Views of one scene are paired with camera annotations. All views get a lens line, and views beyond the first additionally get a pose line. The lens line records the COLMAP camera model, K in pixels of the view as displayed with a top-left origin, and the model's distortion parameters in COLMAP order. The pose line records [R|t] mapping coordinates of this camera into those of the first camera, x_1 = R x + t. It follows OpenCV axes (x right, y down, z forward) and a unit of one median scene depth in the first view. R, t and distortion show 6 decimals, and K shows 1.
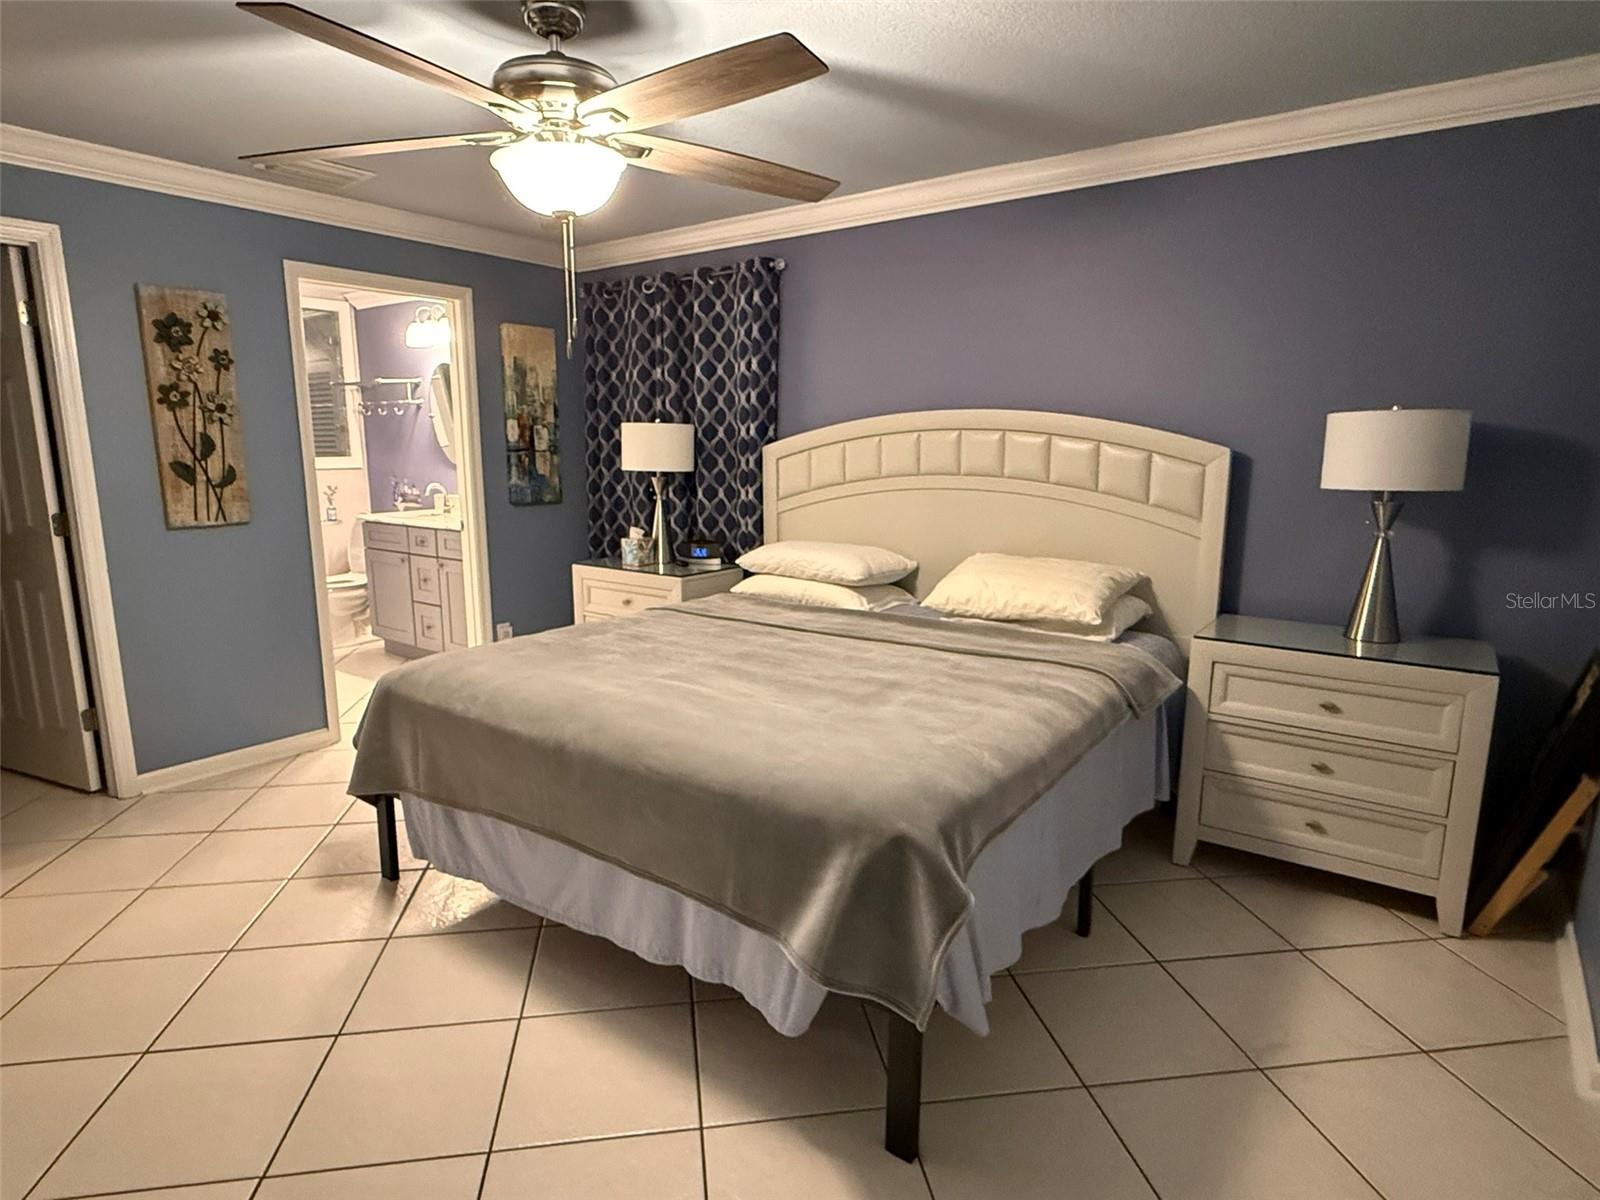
lens RADIAL K [[889.8, 0, 792.7], [0, 889.8, 601.3], [0, 0, 1]] dist [-0.003570, 0.002045]
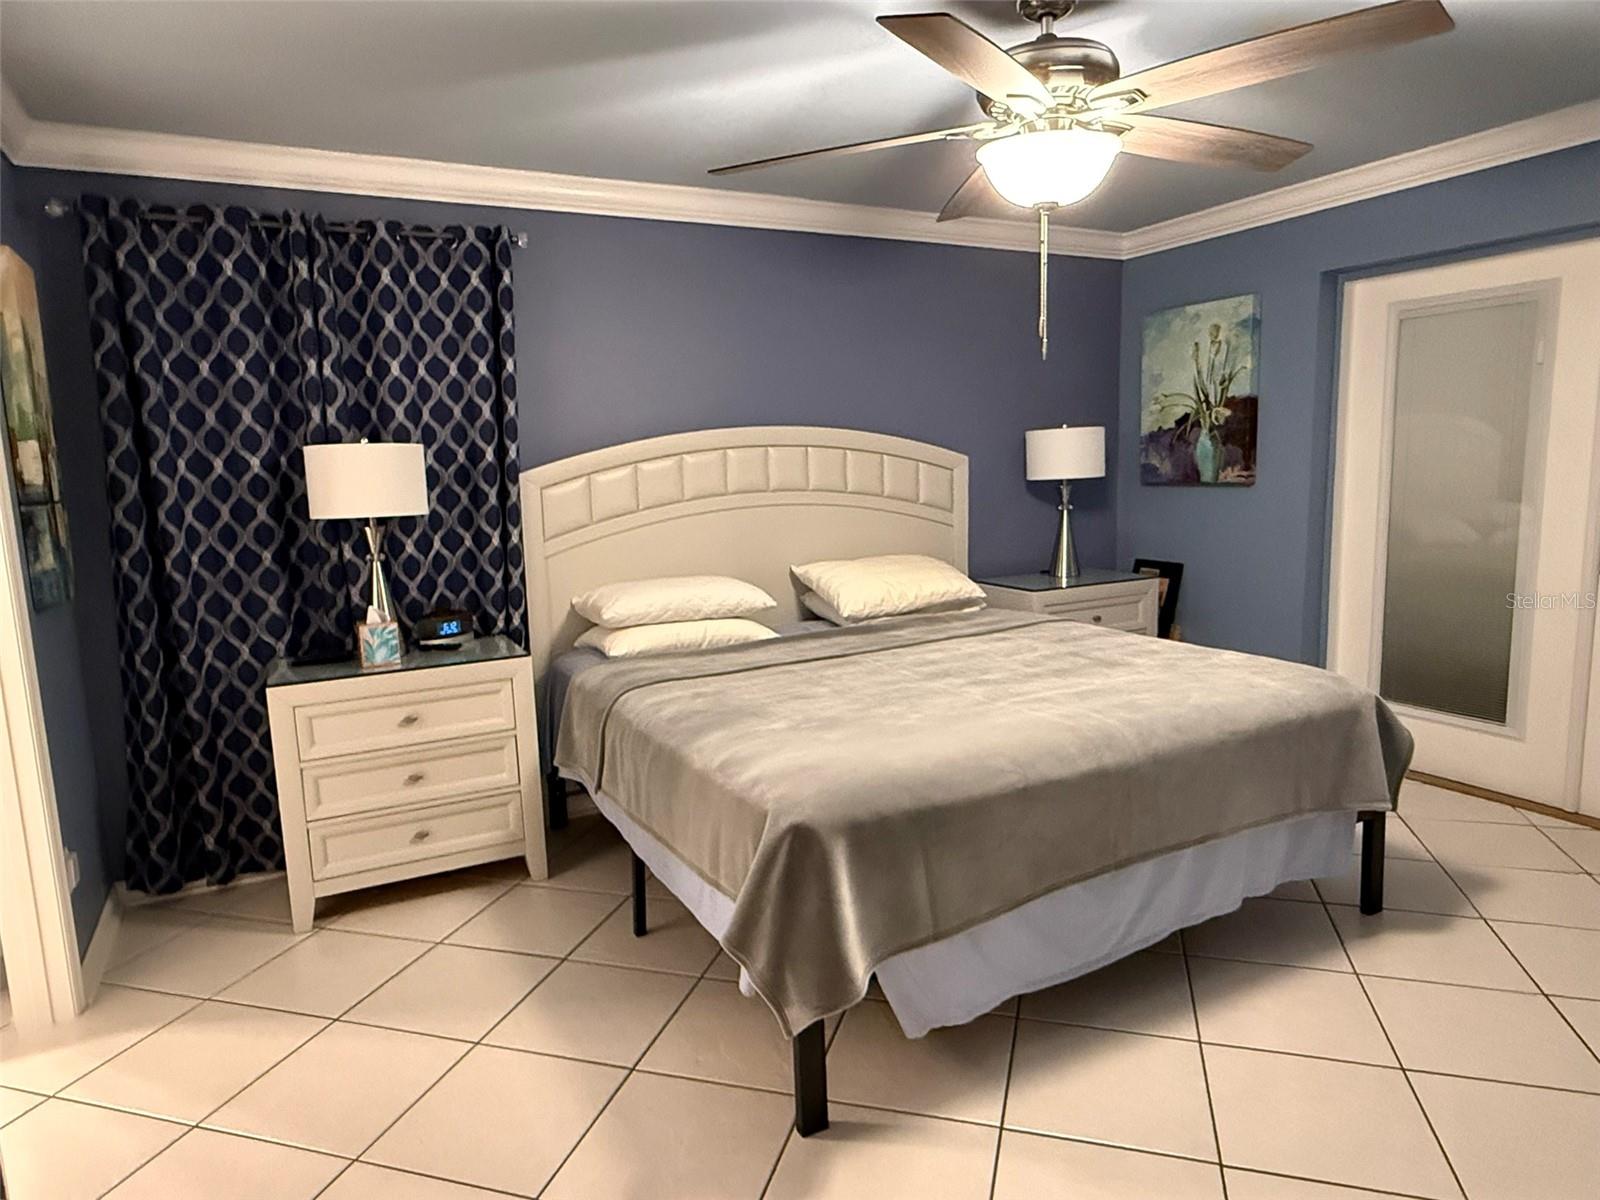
lens RADIAL K [[945.8, 0, 714.3], [0, 945.8, 600.8], [0, 0, 1]] dist [-0.018795, -0.000767]
pose [[0.456083, -0.146977, 0.877716, -0.669103], [0.191381, 0.979391, 0.064556, -0.085201], [-0.869115, 0.138536, 0.474812, 0.475143]]
